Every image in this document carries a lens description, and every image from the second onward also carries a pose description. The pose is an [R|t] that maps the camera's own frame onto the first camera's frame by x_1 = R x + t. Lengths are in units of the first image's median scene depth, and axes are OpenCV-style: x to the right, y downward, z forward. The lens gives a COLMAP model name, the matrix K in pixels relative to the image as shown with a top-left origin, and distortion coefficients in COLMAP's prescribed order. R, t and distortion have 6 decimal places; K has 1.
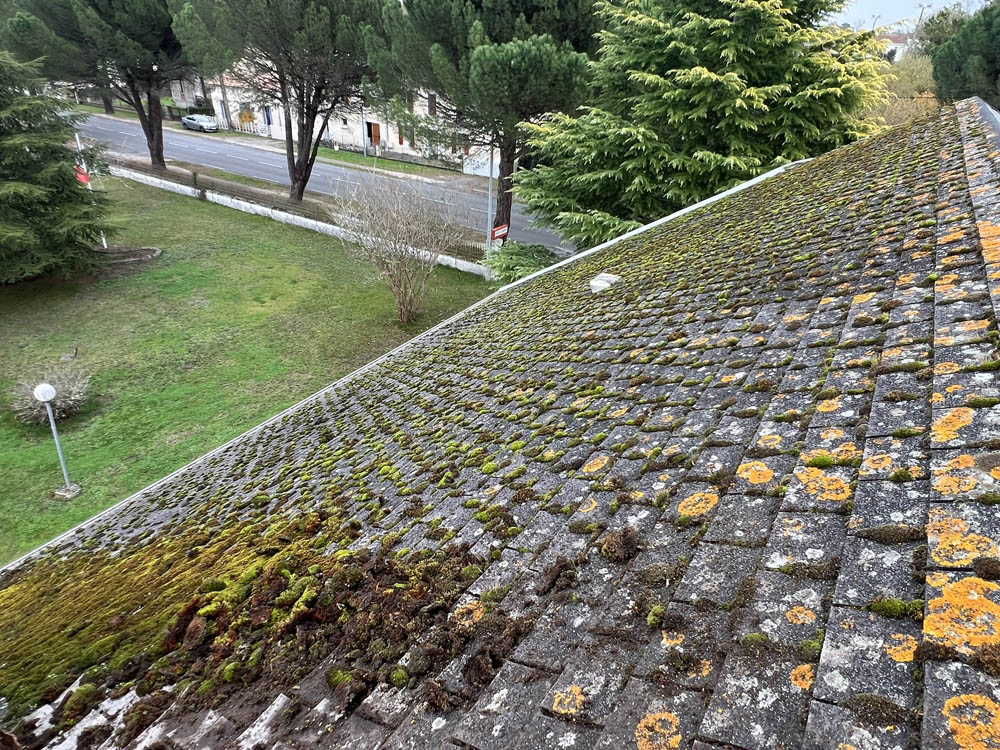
lens RADIAL K [[593.9, 0, 499.0], [0, 593.9, 377.4], [0, 0, 1]] dist [-0.004811, 0.000384]
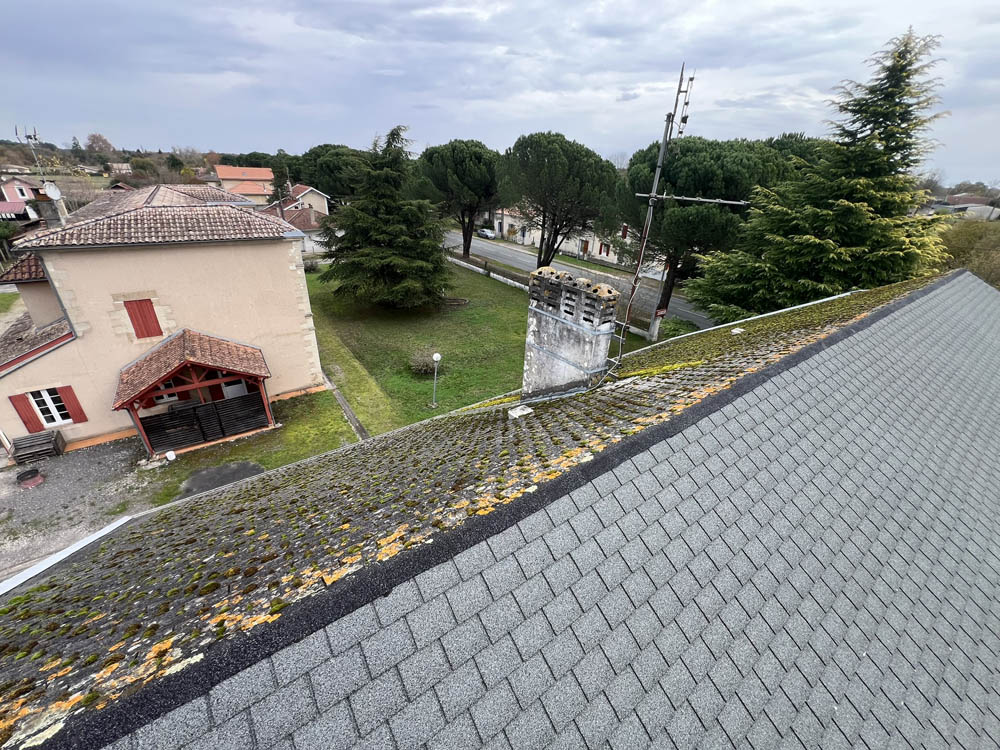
lens RADIAL K [[396.0, 0, 501.3], [0, 396.0, 374.3], [0, 0, 1]] dist [-0.001340, -0.000922]
pose [[0.933718, 0.169577, -0.315302, -0.051606], [-0.191548, 0.980676, -0.039808, 0.071875], [0.302458, 0.097565, 0.948156, -0.223237]]
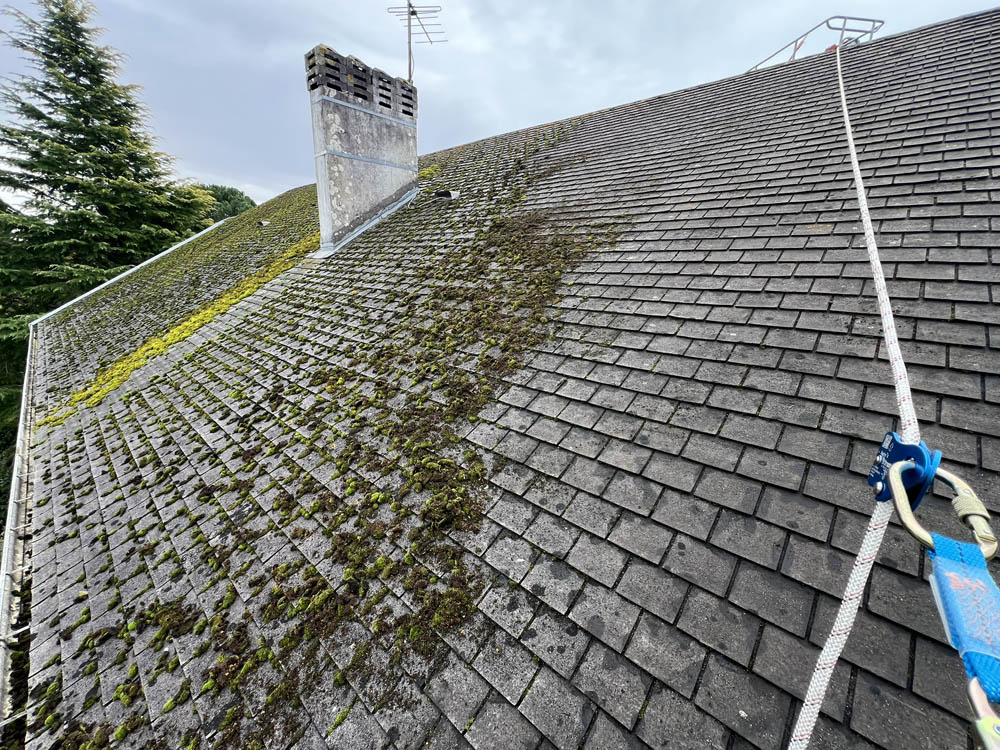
lens RADIAL K [[403.7, 0, 503.9], [0, 403.7, 371.7], [0, 0, 1]] dist [-0.000638, 0.000010]
pose [[0.171216, -0.274343, 0.946267, -0.392859], [0.473256, 0.865290, 0.165236, 0.157856], [-0.864126, 0.419535, 0.277986, -0.022721]]
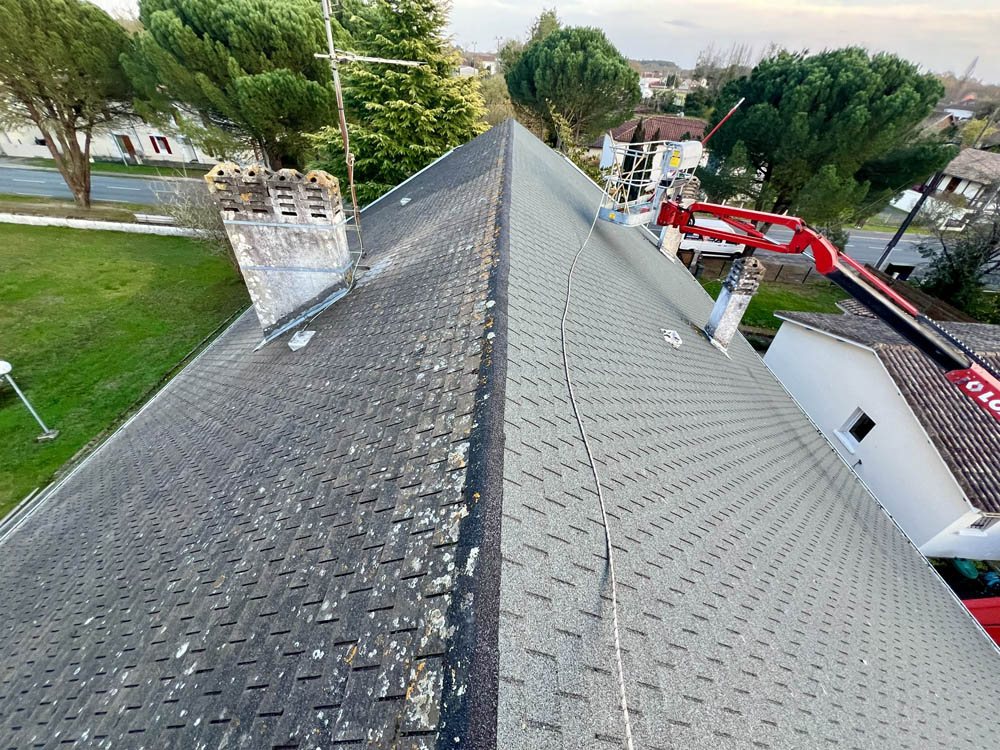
lens RADIAL K [[396.0, 0, 499.5], [0, 396.0, 377.0], [0, 0, 1]] dist [-0.001340, -0.000922]
pose [[0.854198, -0.311323, 0.416442, -0.123347], [0.235975, 0.945816, 0.223044, 0.080488], [-0.463316, -0.092254, 0.881378, -0.233278]]
